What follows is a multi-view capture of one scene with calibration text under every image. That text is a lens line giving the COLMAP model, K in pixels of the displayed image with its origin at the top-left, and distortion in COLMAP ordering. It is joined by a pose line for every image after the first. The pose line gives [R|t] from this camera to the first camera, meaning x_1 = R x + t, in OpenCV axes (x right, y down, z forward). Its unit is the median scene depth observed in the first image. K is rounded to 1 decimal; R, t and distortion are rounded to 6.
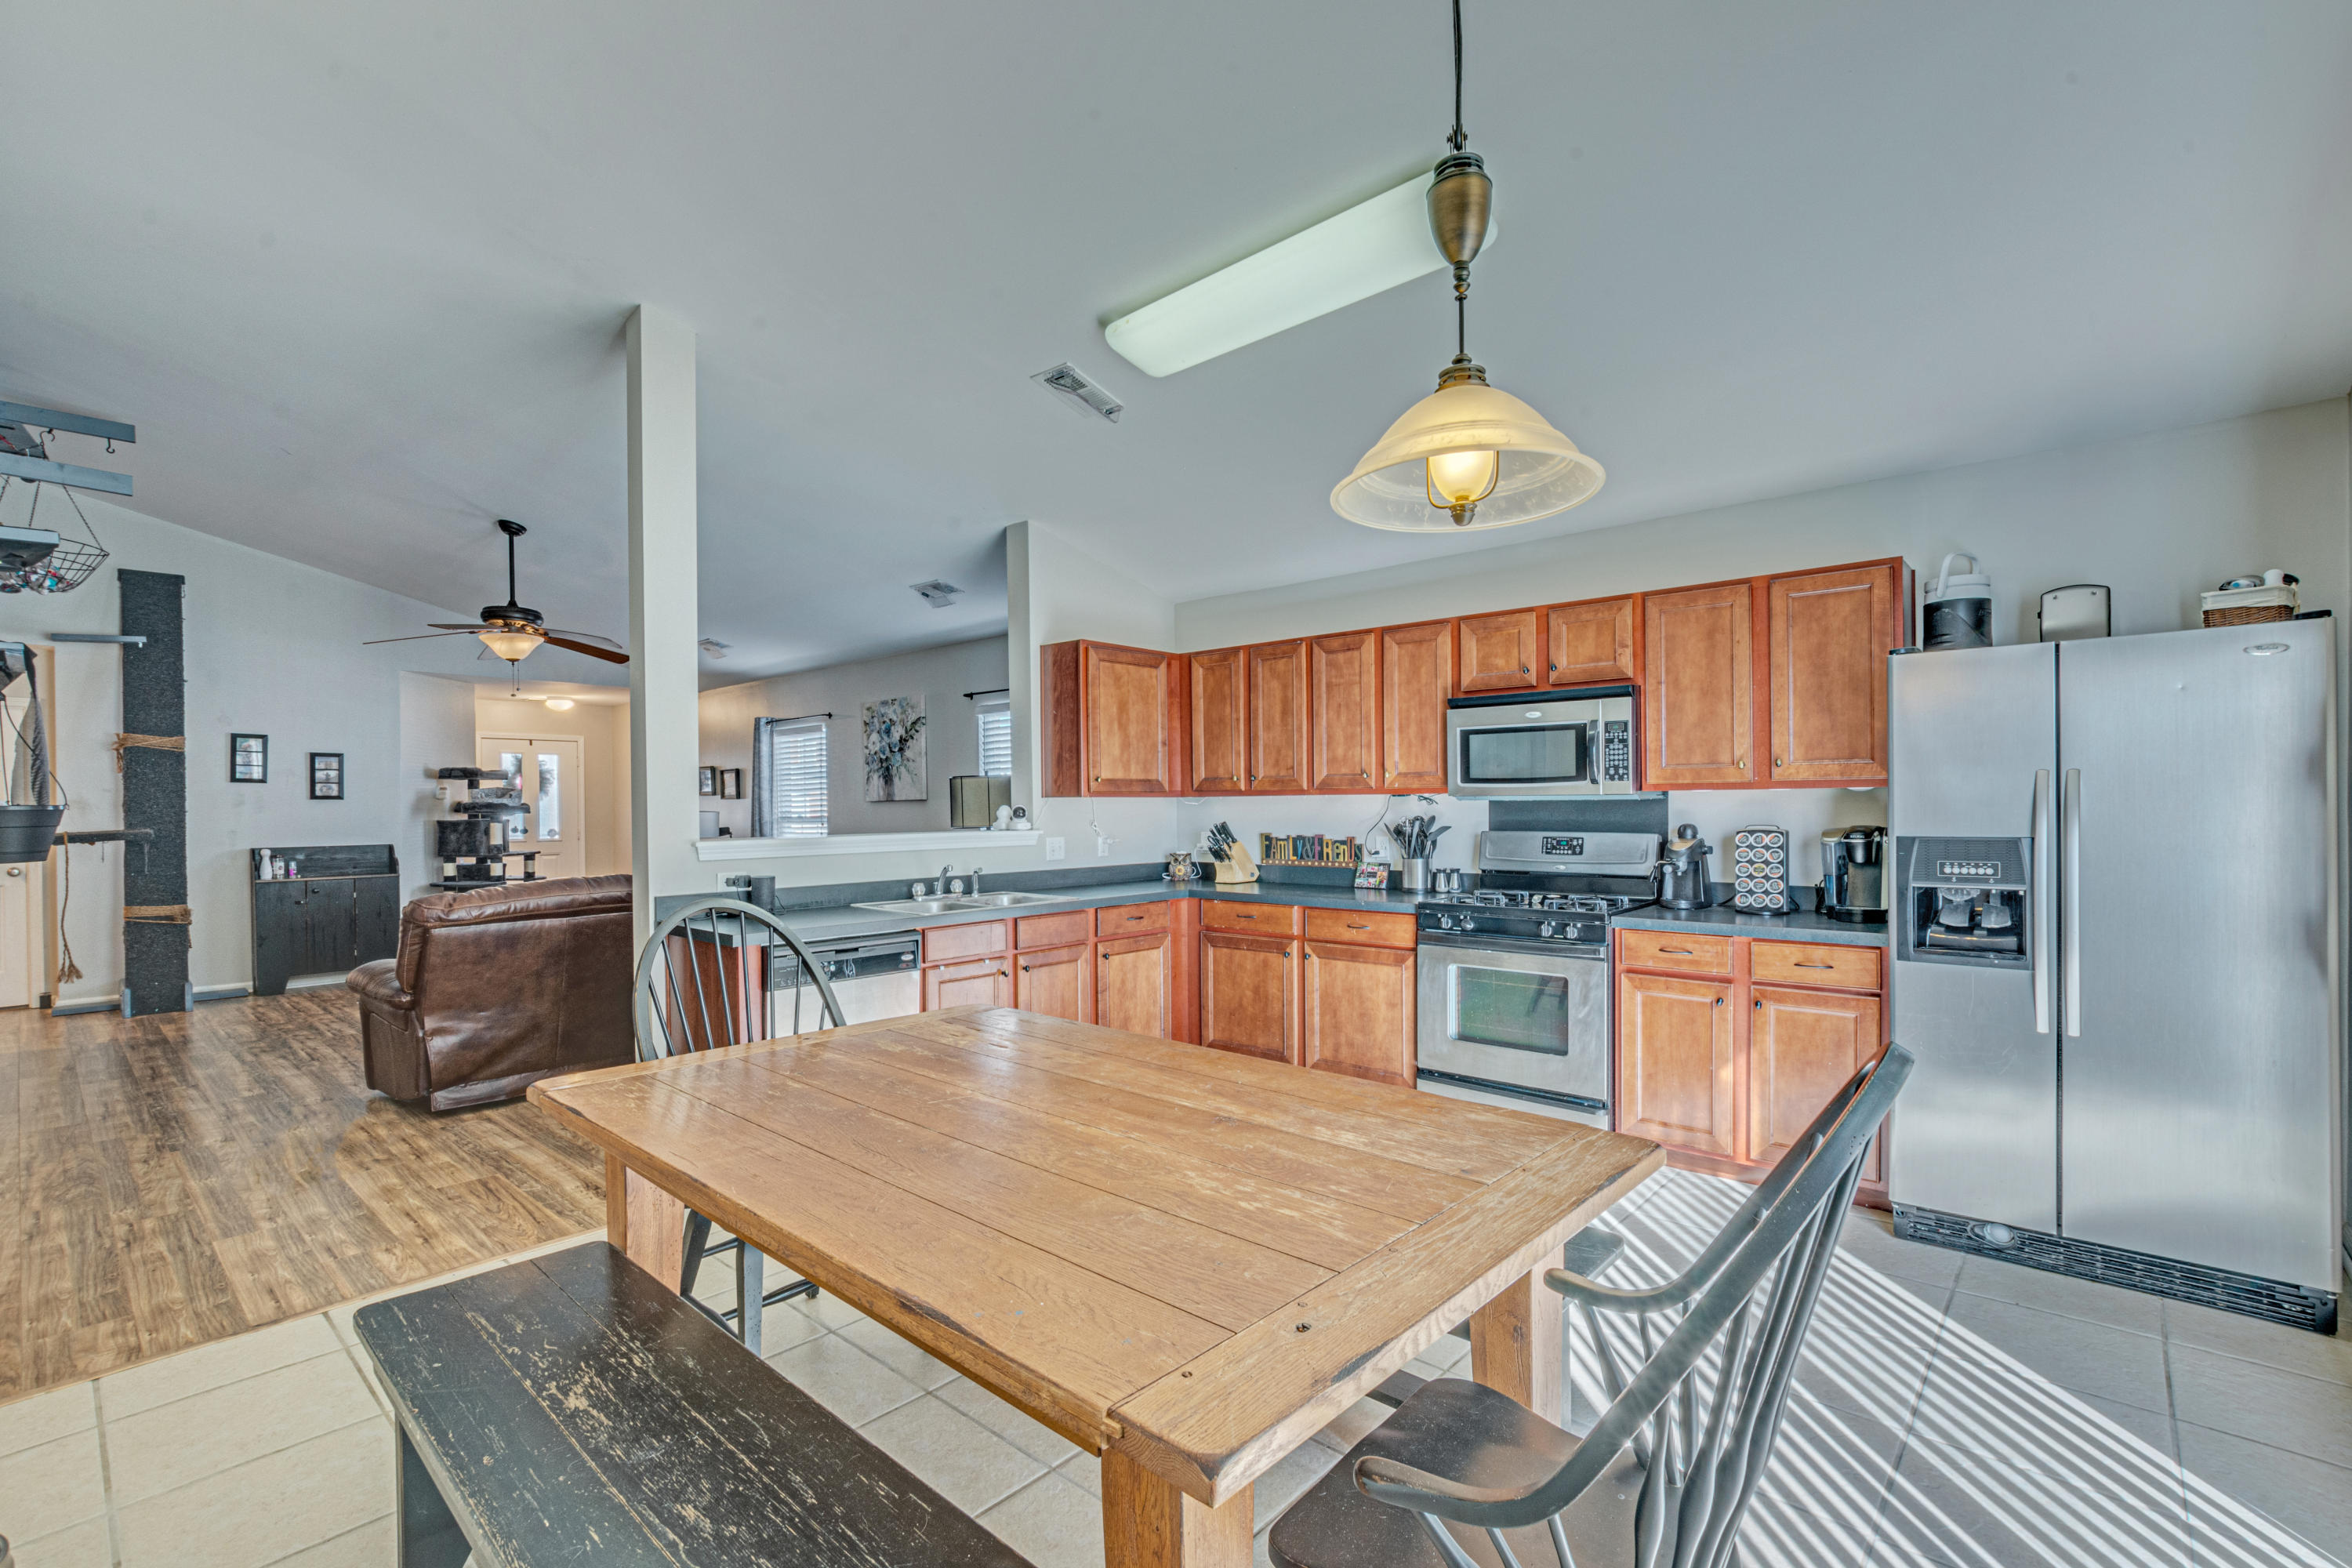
lens RADIAL K [[1021.0, 0, 1154.9], [0, 1021.0, 807.8], [0, 0, 1]] dist [-0.009315, 0.000489]
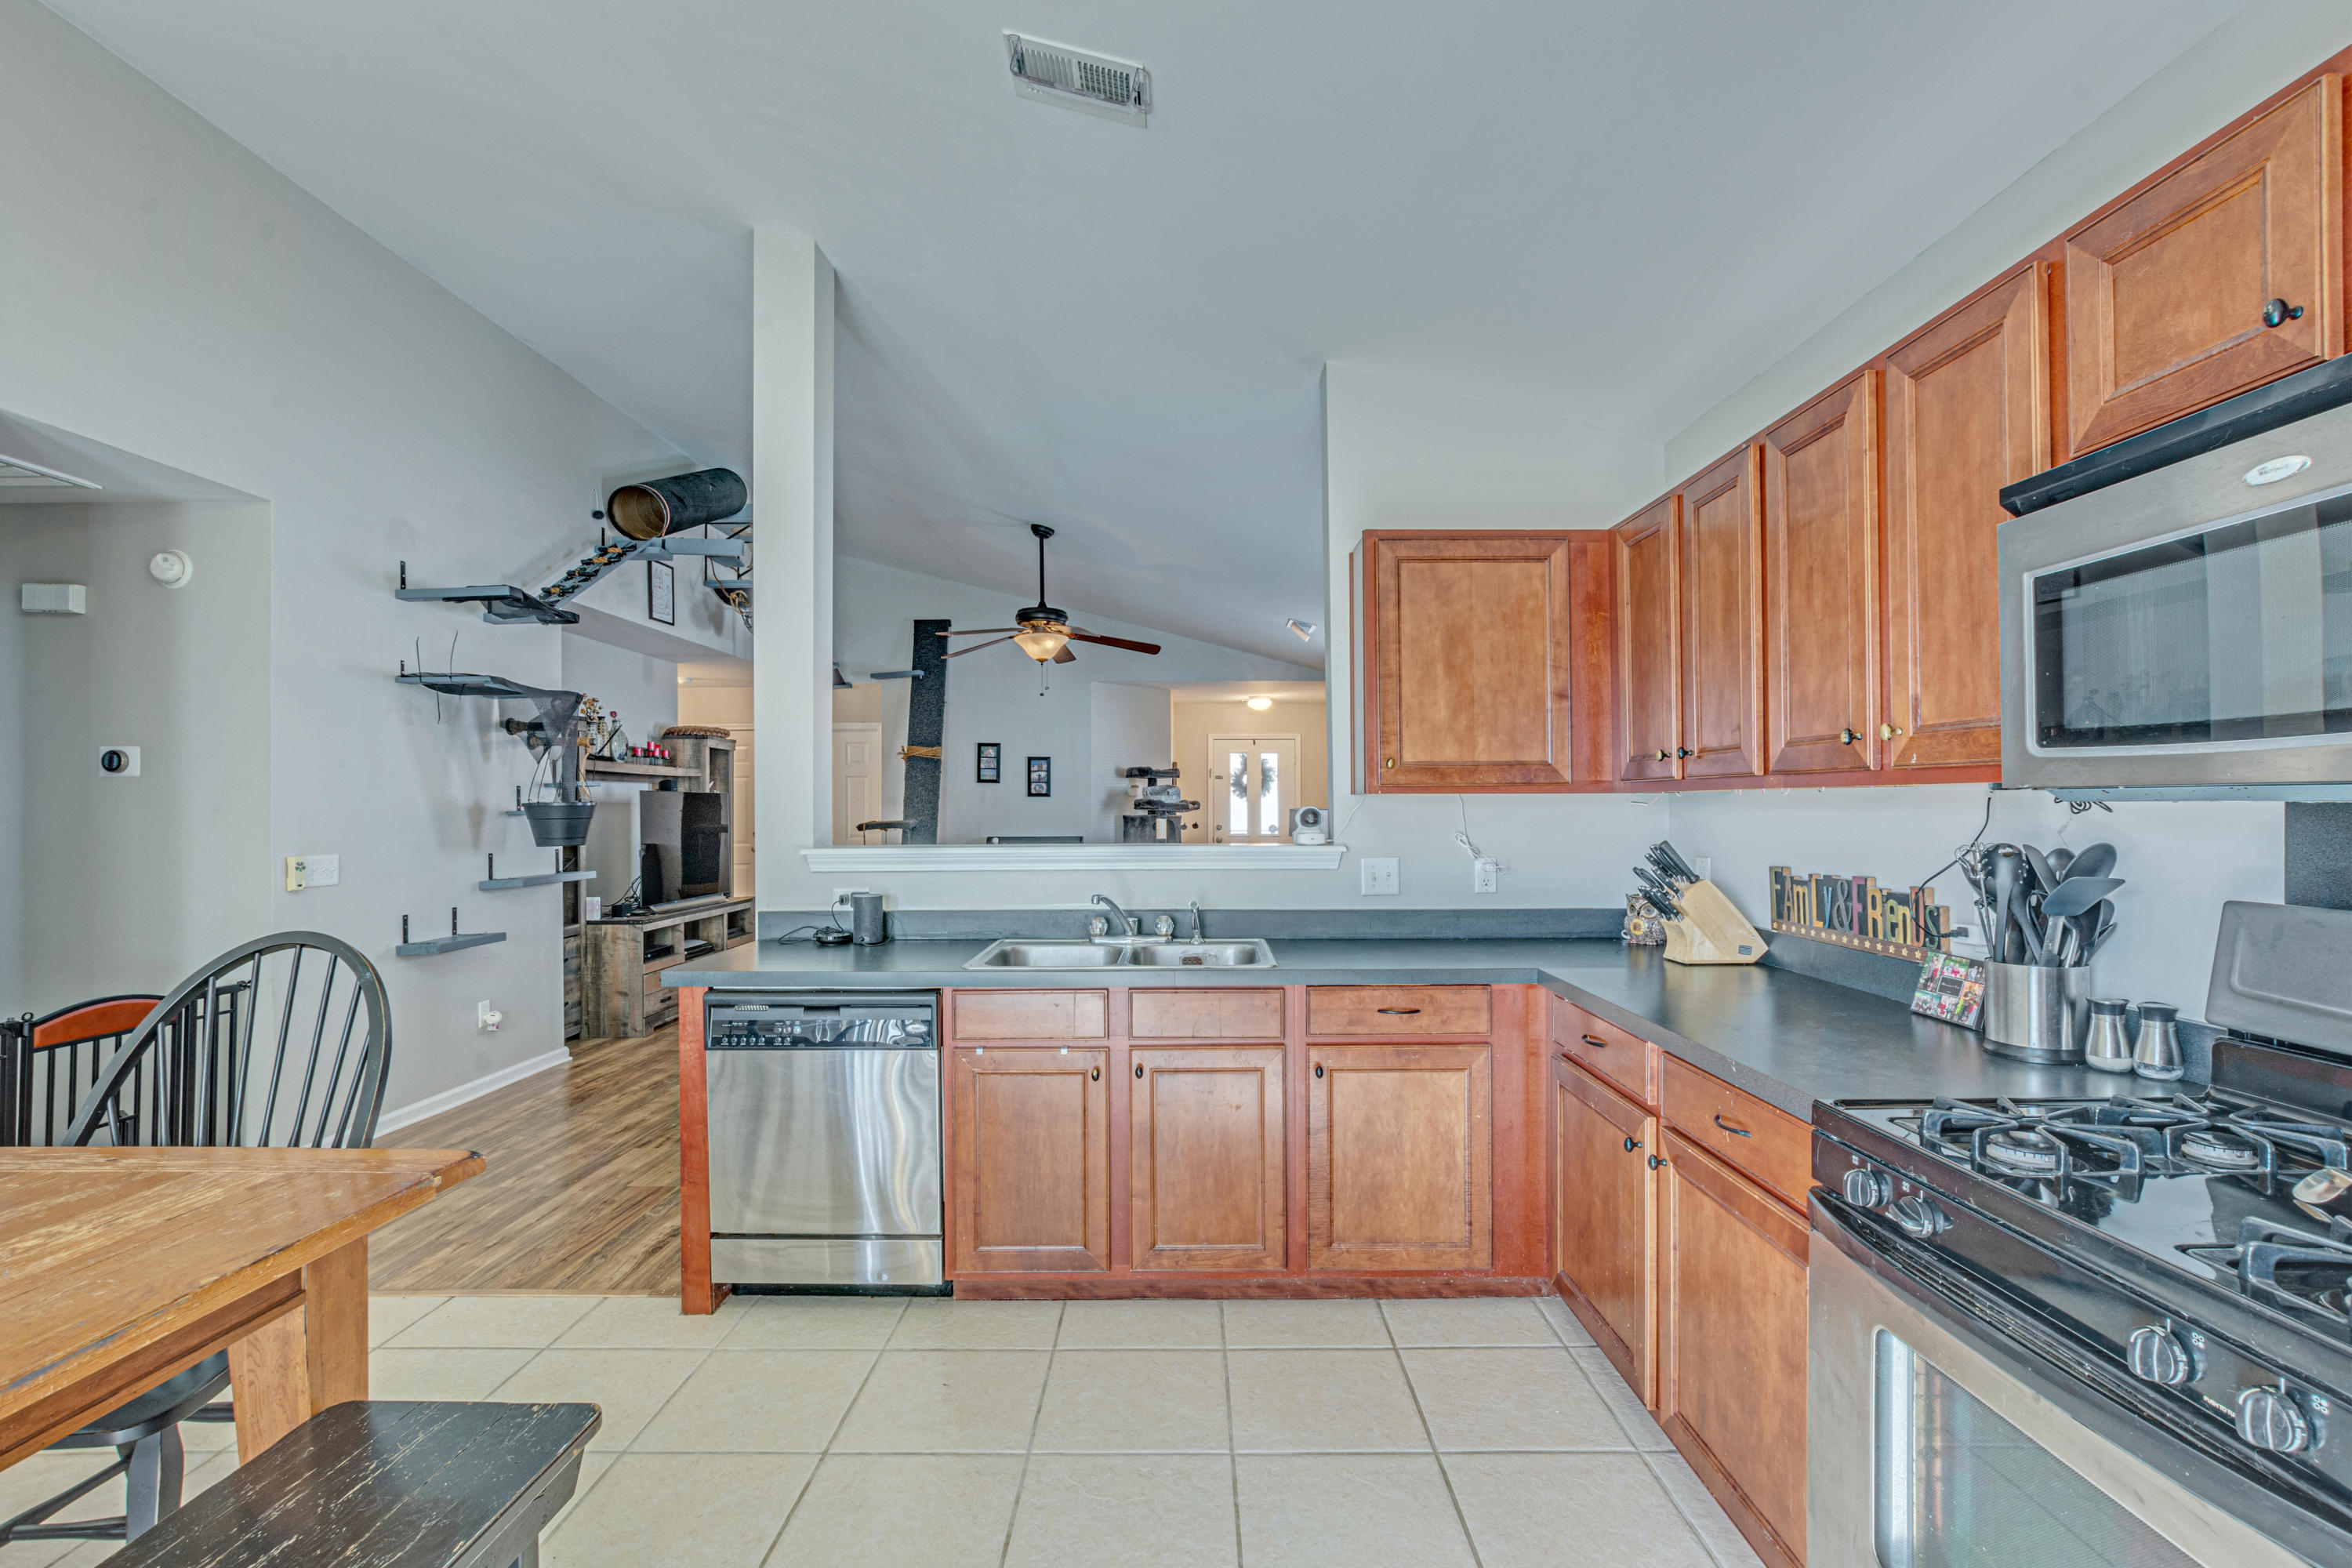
lens RADIAL K [[1026.1, 0, 1223.8], [0, 1026.1, 808.5], [0, 0, 1]] dist [-0.023790, -0.000051]
pose [[0.695091, 0.008239, -0.718874, 0.285105], [-0.004288, 0.999964, 0.007315, -0.005477], [0.718909, -0.002003, 0.695102, 0.492999]]
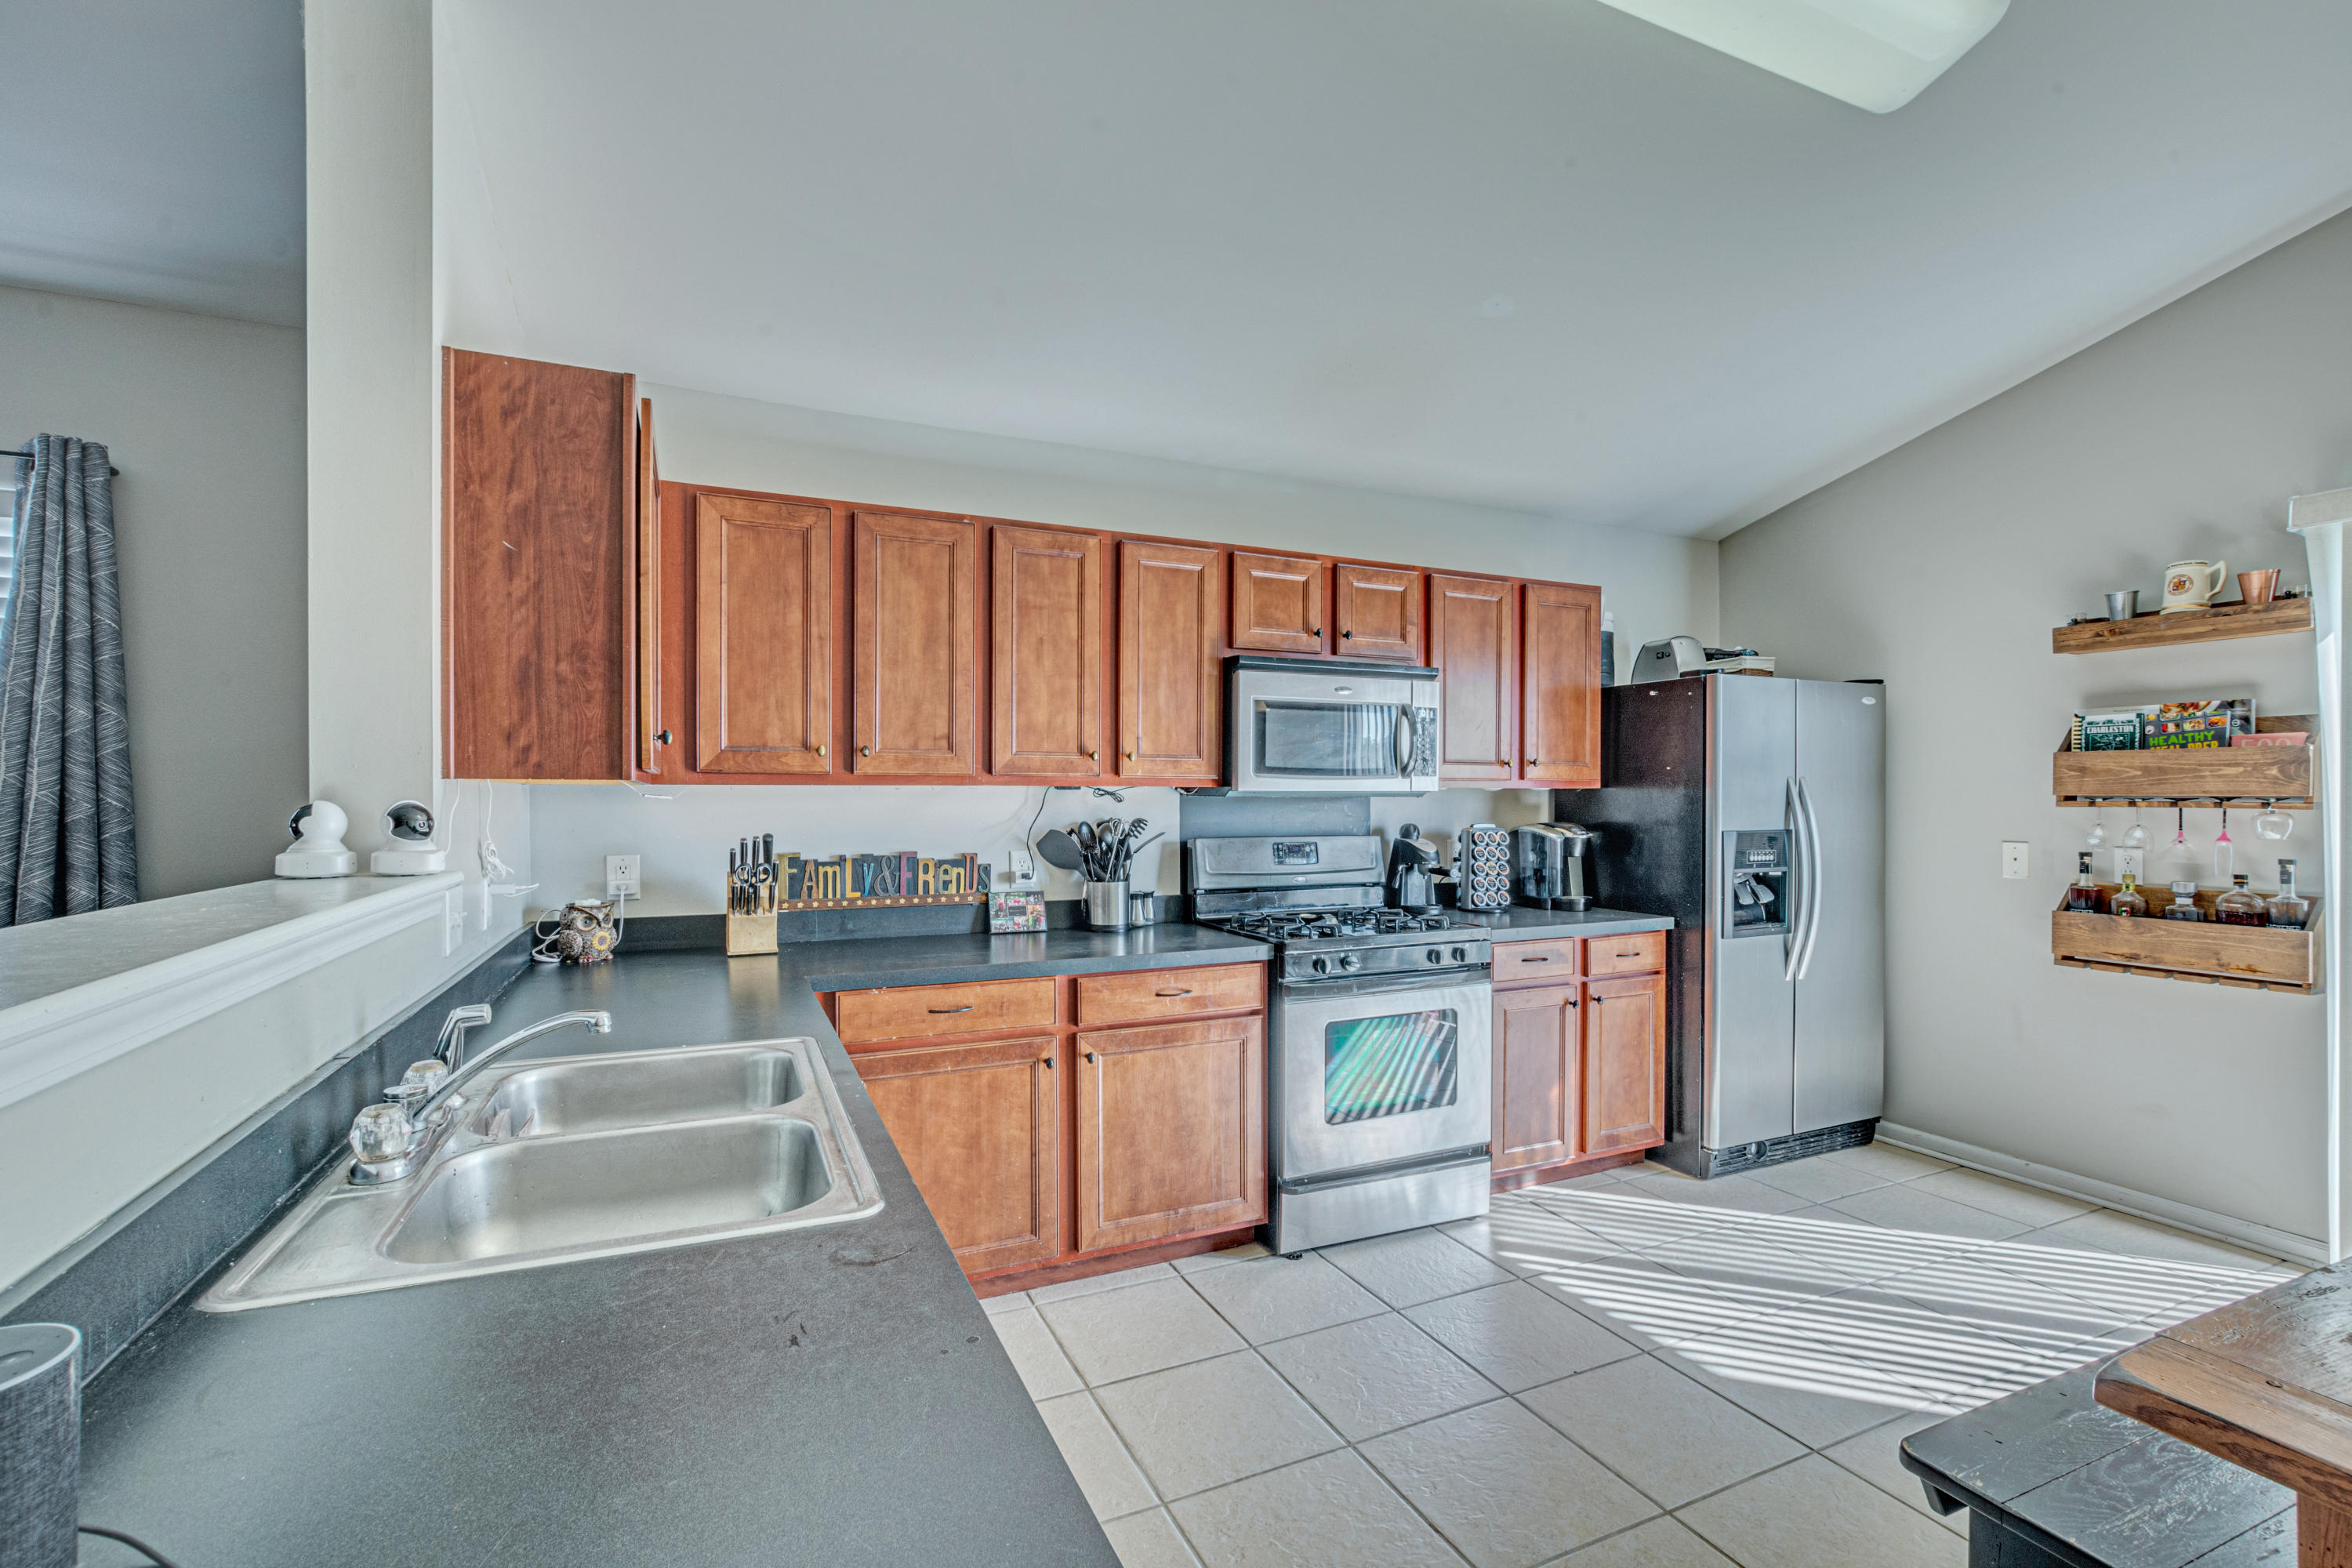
lens RADIAL K [[1033.4, 0, 1200.2], [0, 1033.4, 797.2], [0, 0, 1]] dist [-0.013515, 0.005647]
pose [[0.395640, 0.005511, 0.918389, -0.323283], [-0.000428, 0.999983, -0.005816, -0.001998], [-0.918406, 0.001908, 0.395636, 0.605047]]
